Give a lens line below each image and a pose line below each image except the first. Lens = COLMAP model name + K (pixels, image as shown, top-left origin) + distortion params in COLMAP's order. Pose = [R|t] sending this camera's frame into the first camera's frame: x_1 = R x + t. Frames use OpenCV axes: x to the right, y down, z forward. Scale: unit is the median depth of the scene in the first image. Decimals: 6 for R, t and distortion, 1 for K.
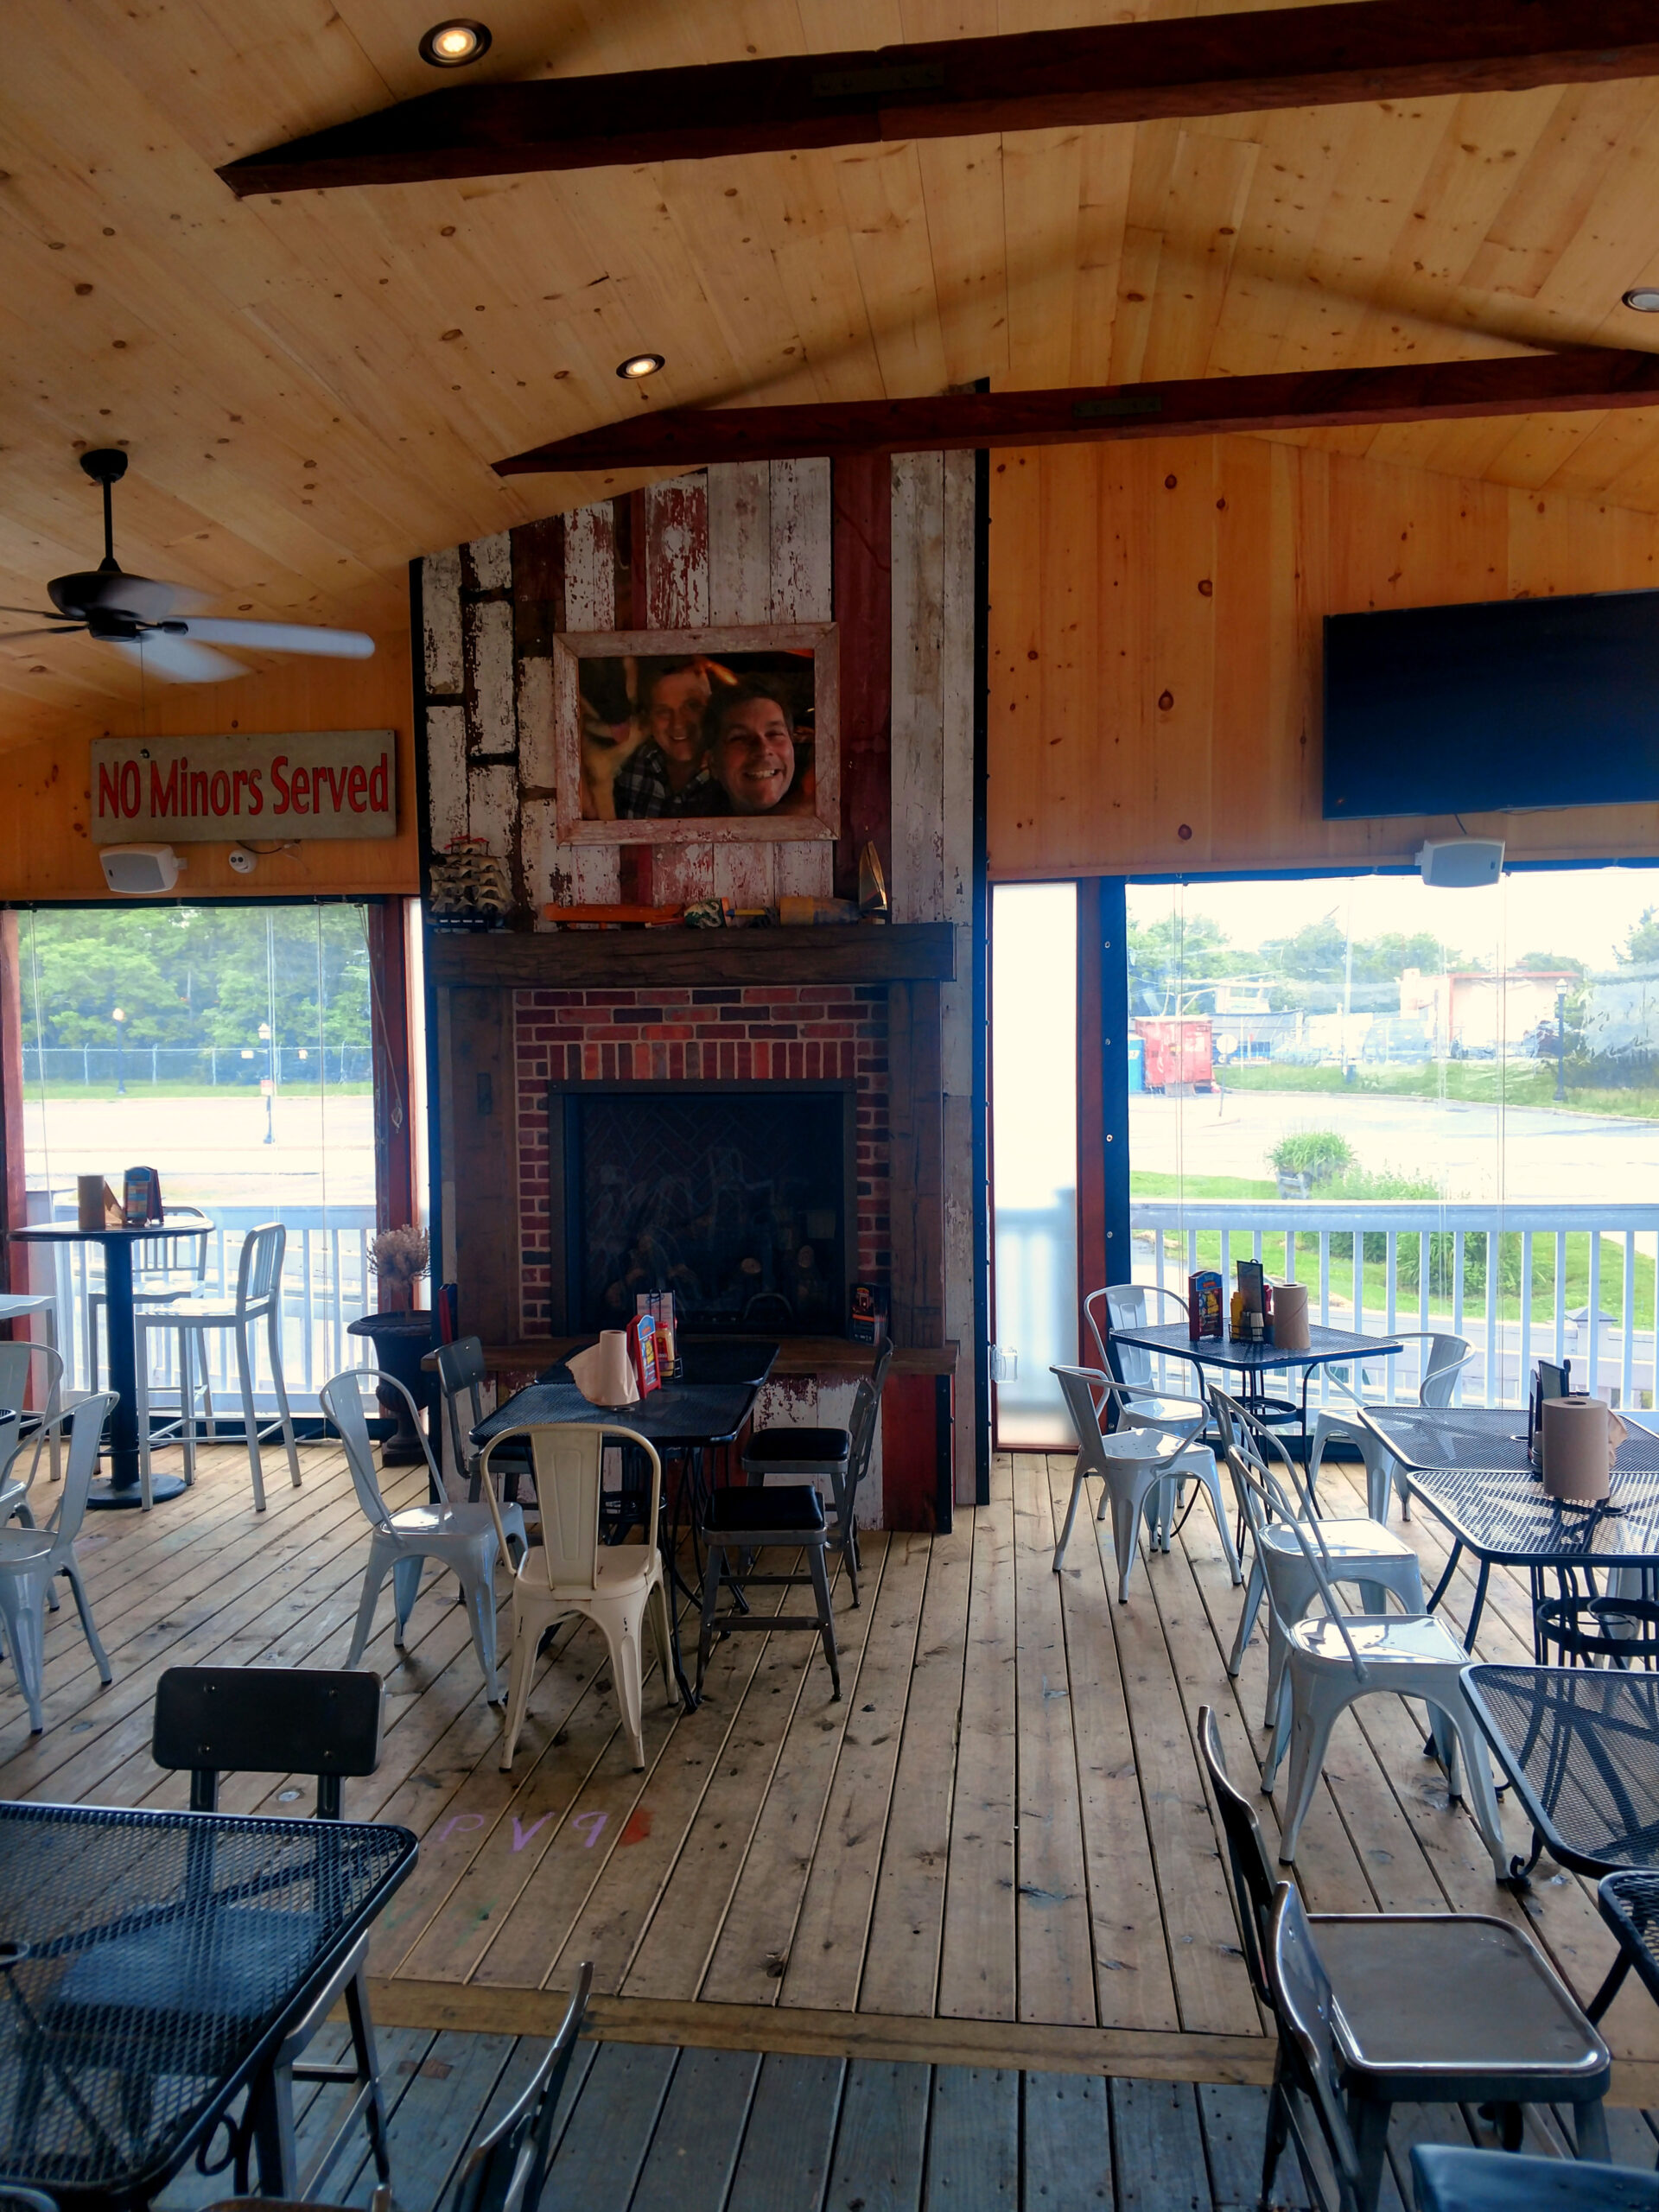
lens RADIAL K [[1726.9, 0, 829.5], [0, 1726.9, 1106.0], [0, 0, 1]] dist [0.038561, -0.048668]
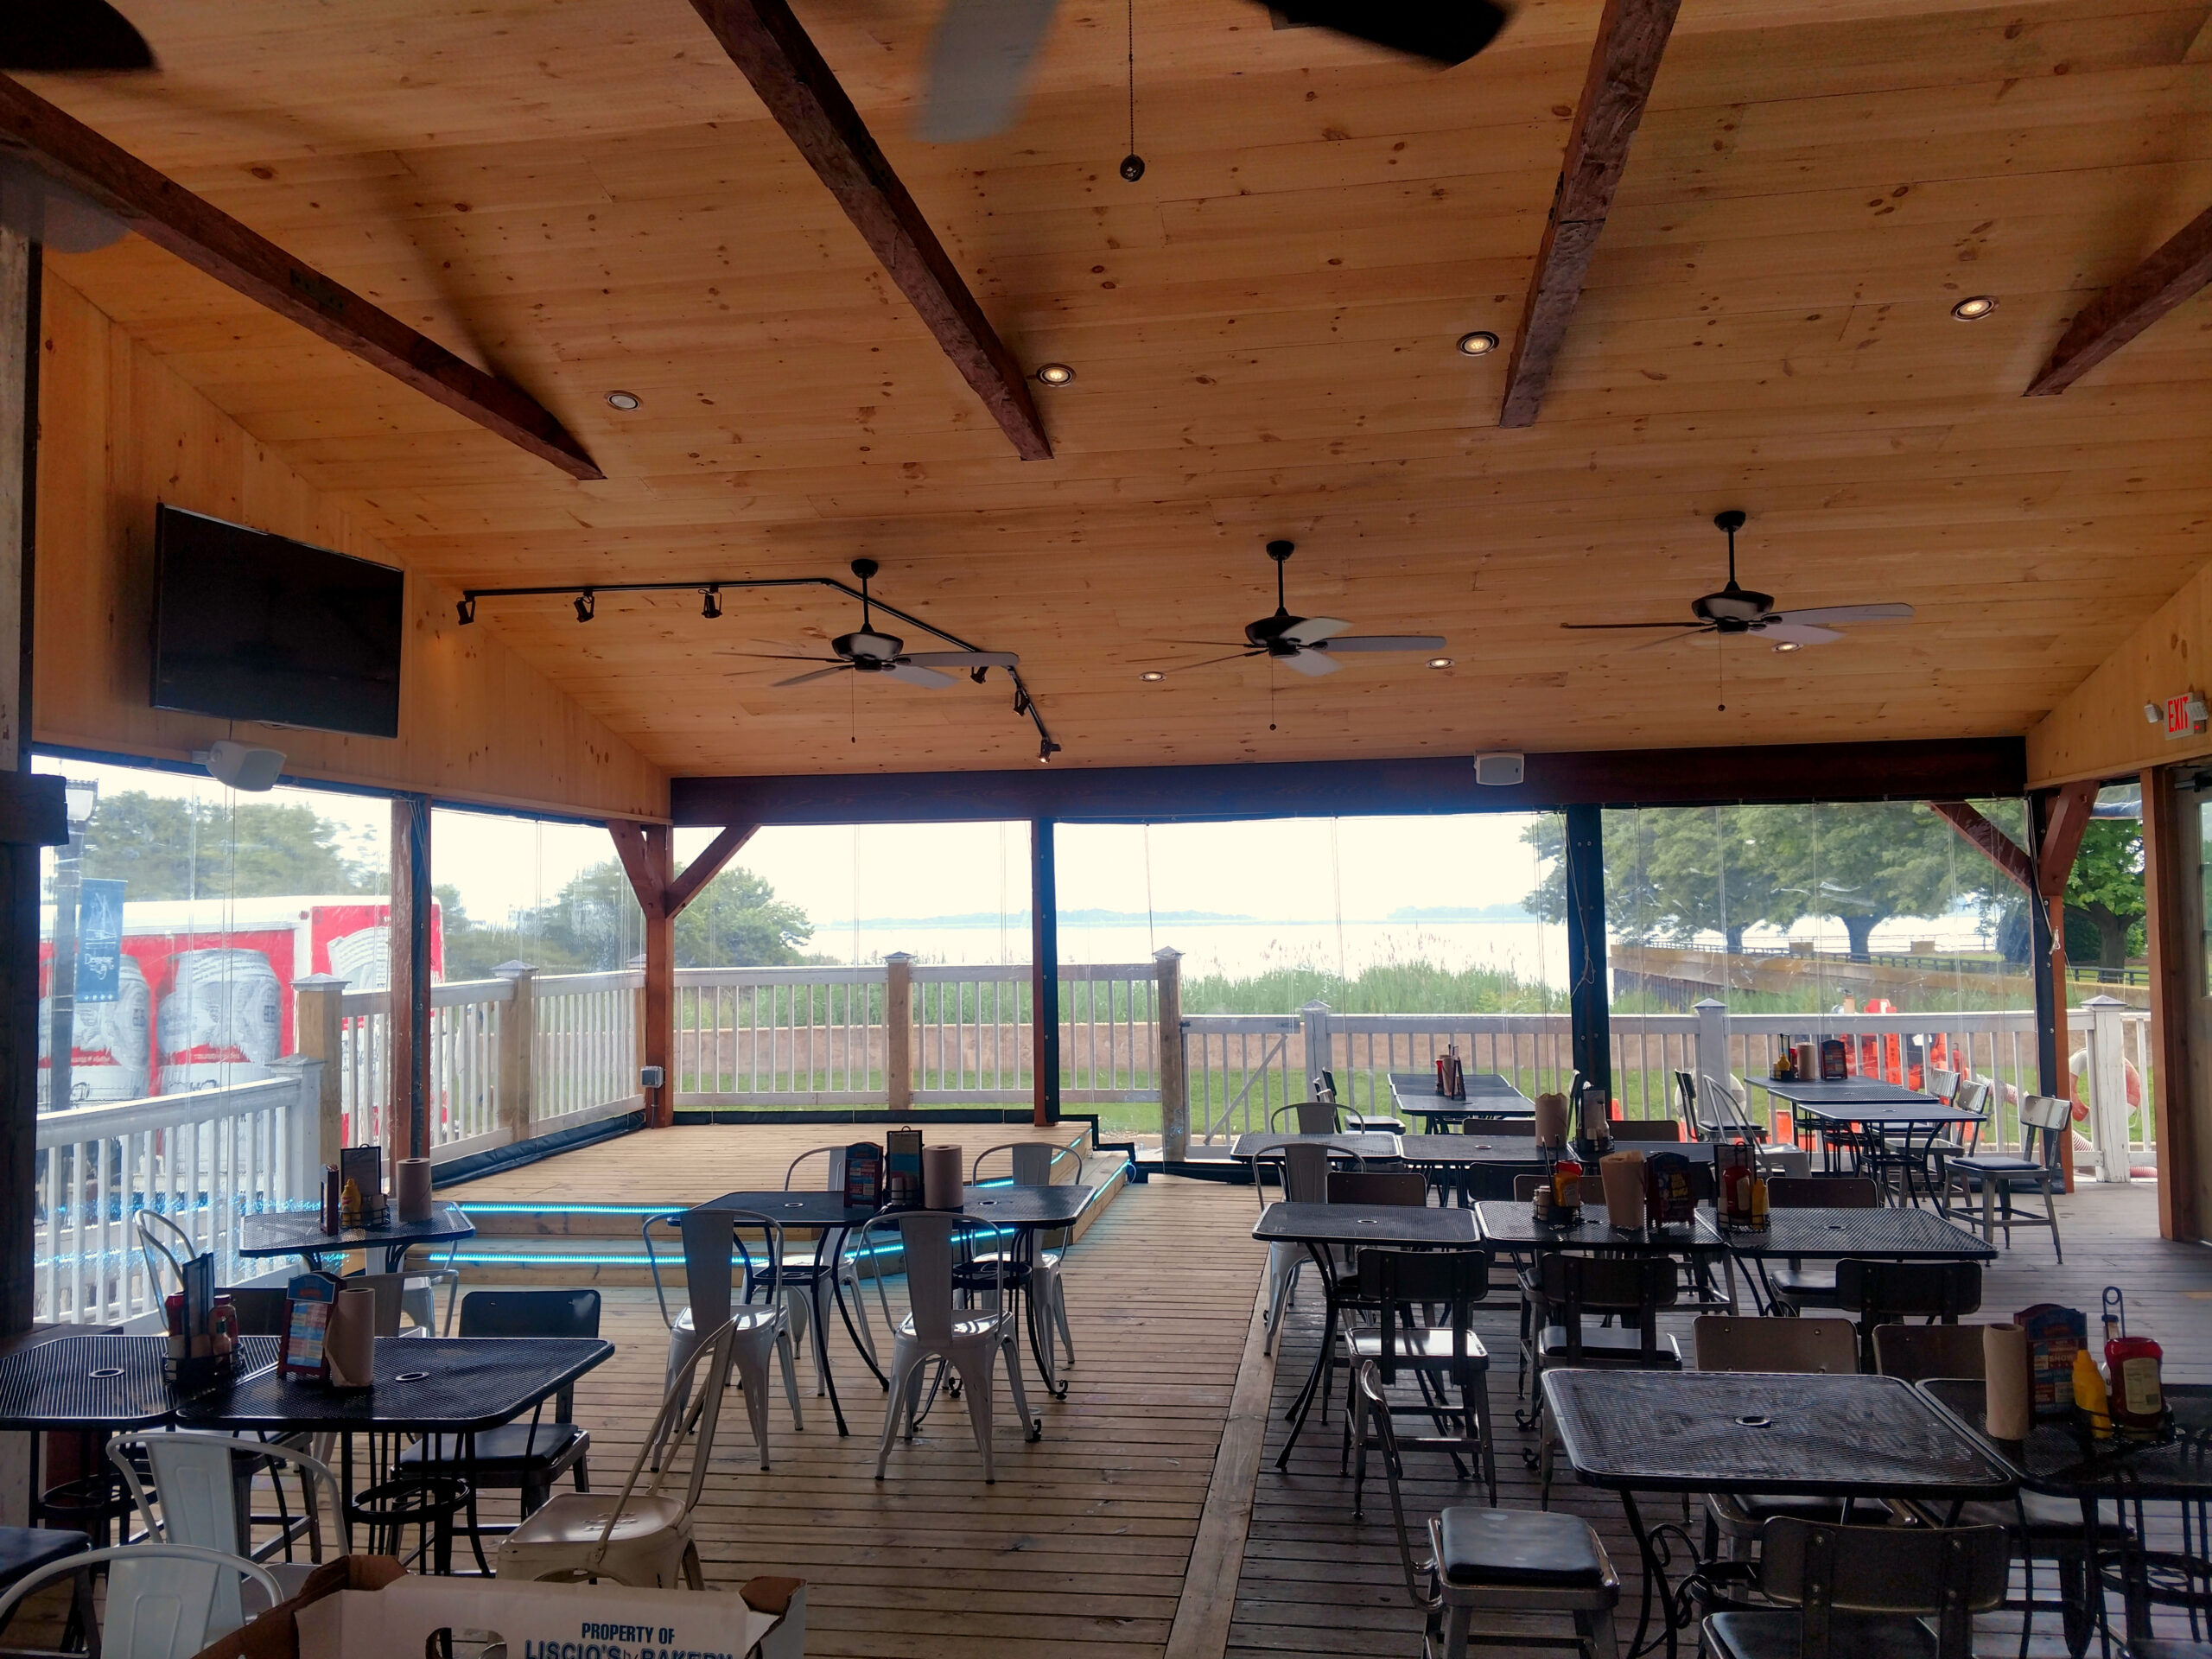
lens RADIAL K [[1726.9, 0, 1106.0], [0, 1726.9, 829.5], [0, 0, 1]] dist [0.038561, -0.048668]
pose [[0.033091, 0.082625, 0.996031, -0.701520], [0.041540, 0.995602, -0.083969, 0.006540], [-0.998589, 0.044154, 0.029513, 0.473147]]
